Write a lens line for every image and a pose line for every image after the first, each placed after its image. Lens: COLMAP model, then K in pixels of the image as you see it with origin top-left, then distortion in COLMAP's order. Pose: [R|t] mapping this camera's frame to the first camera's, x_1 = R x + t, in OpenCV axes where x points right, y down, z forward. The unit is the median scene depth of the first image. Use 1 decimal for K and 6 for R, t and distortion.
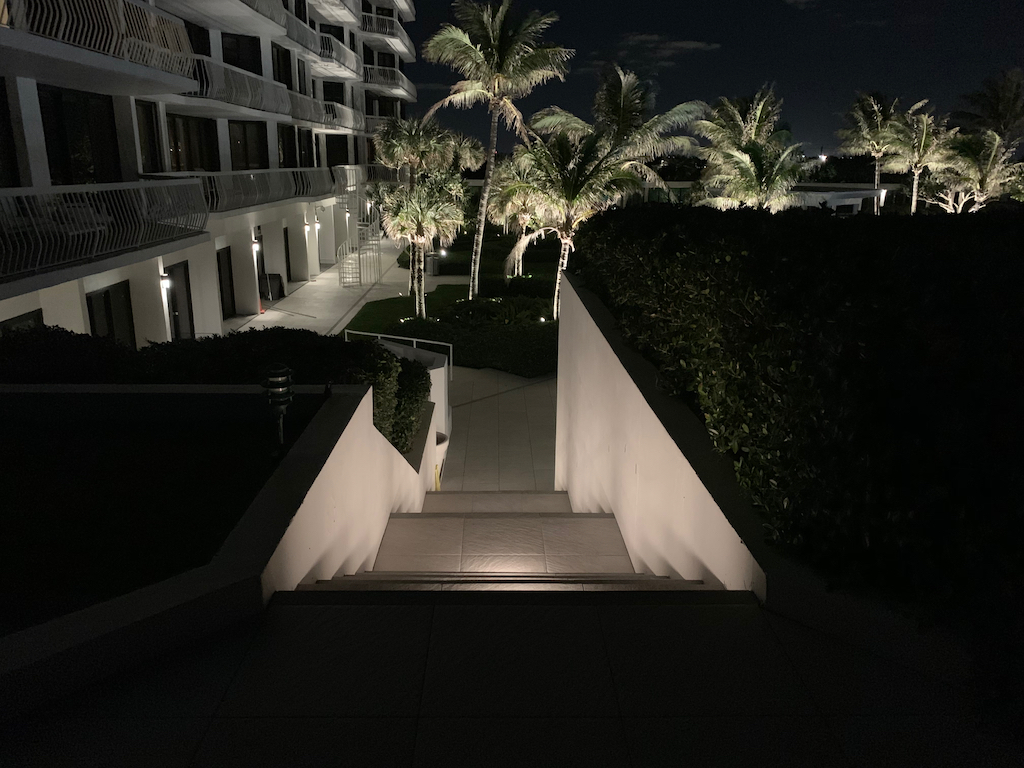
lens RADIAL K [[766.8, 0, 510.7], [0, 766.8, 378.5], [0, 0, 1]] dist [0.026852, -0.034996]
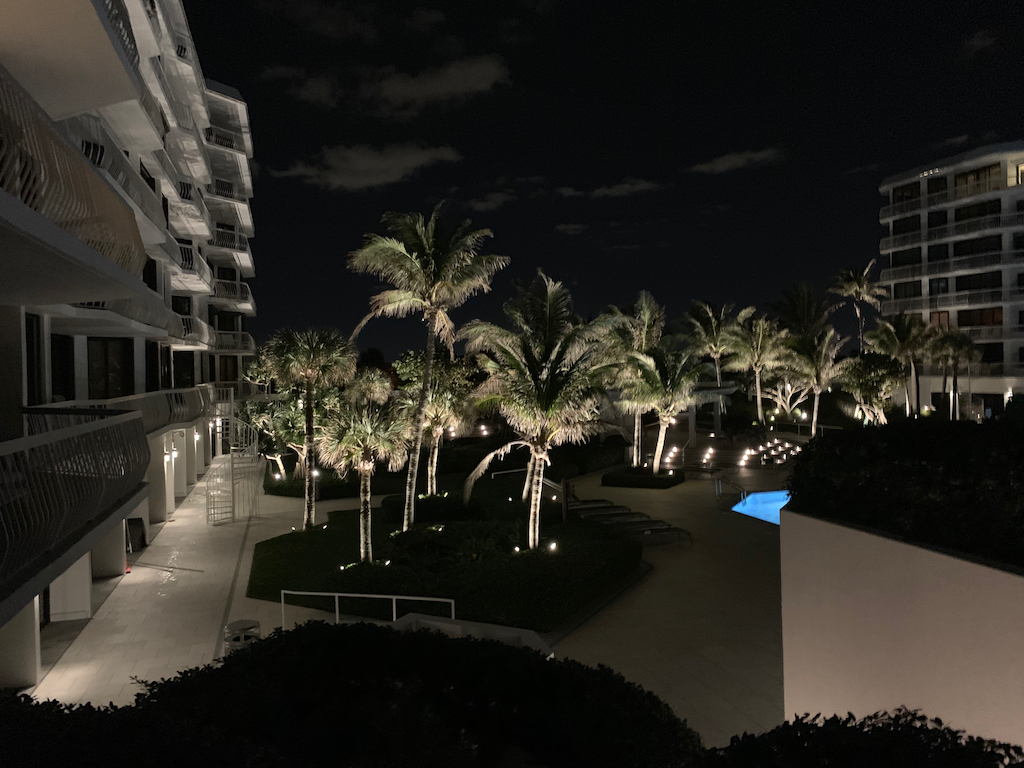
lens RADIAL K [[783.4, 0, 511.8], [0, 783.4, 376.6], [0, 0, 1]] dist [0.003976, 0.002512]
pose [[0.962705, -0.035795, 0.268175, -0.158534], [0.105280, 0.962648, -0.249448, -0.035170], [-0.249229, 0.268378, 0.930515, 0.108963]]
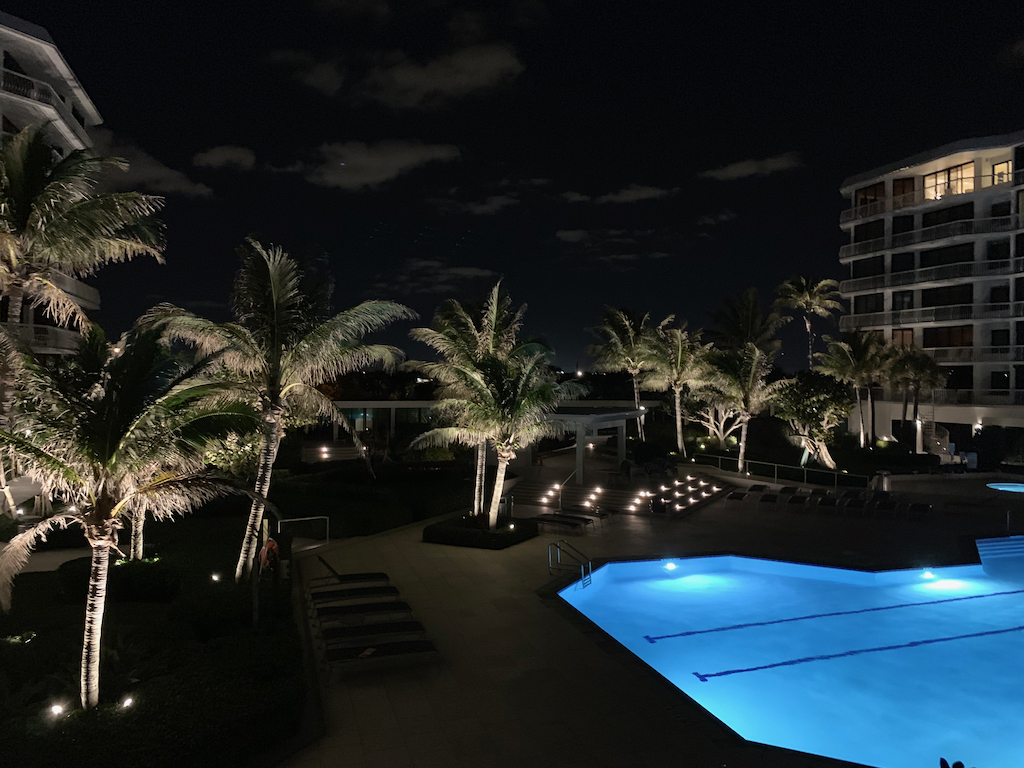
lens RADIAL K [[766.8, 0, 510.7], [0, 766.8, 378.5], [0, 0, 1]] dist [0.026852, -0.034996]
pose [[0.960272, -0.004646, 0.279028, 0.143159], [0.079873, 0.962608, -0.258856, -0.102379], [-0.267392, 0.270858, 0.924736, 0.350109]]
